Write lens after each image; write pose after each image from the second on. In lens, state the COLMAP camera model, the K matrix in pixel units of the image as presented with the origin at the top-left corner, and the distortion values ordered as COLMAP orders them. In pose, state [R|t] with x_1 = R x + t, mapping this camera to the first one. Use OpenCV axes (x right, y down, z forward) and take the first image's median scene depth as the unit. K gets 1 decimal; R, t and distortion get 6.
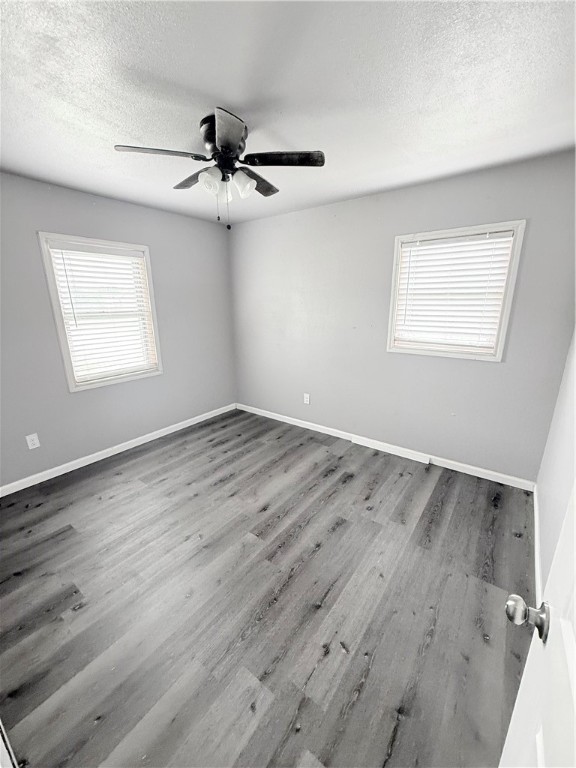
lens RADIAL K [[308.3, 0, 287.3], [0, 308.3, 383.9], [0, 0, 1]] dist [0.001507, -0.000275]
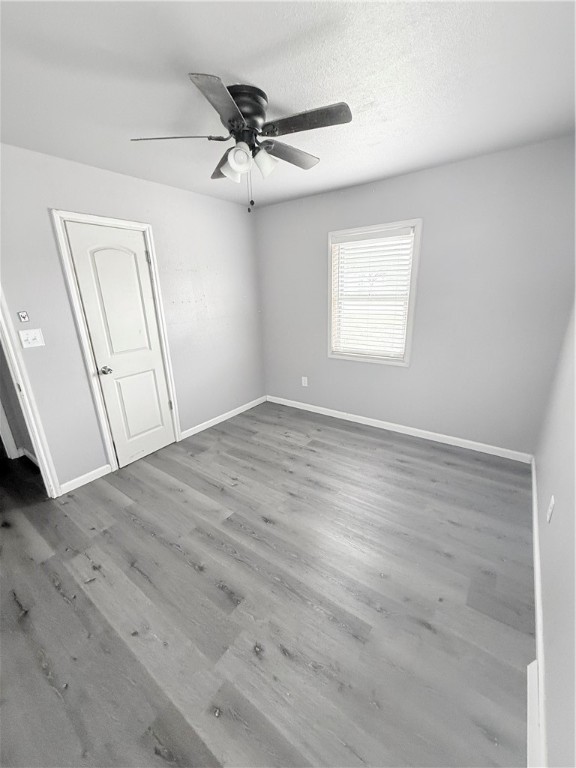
lens RADIAL K [[308.3, 0, 286.8], [0, 308.3, 385.3], [0, 0, 1]] dist [0.001507, -0.000275]
pose [[0.005515, 0.312244, -0.949986, 0.621847], [-0.229617, 0.925012, 0.302702, -0.237462], [0.973265, 0.216464, 0.076798, 0.834454]]
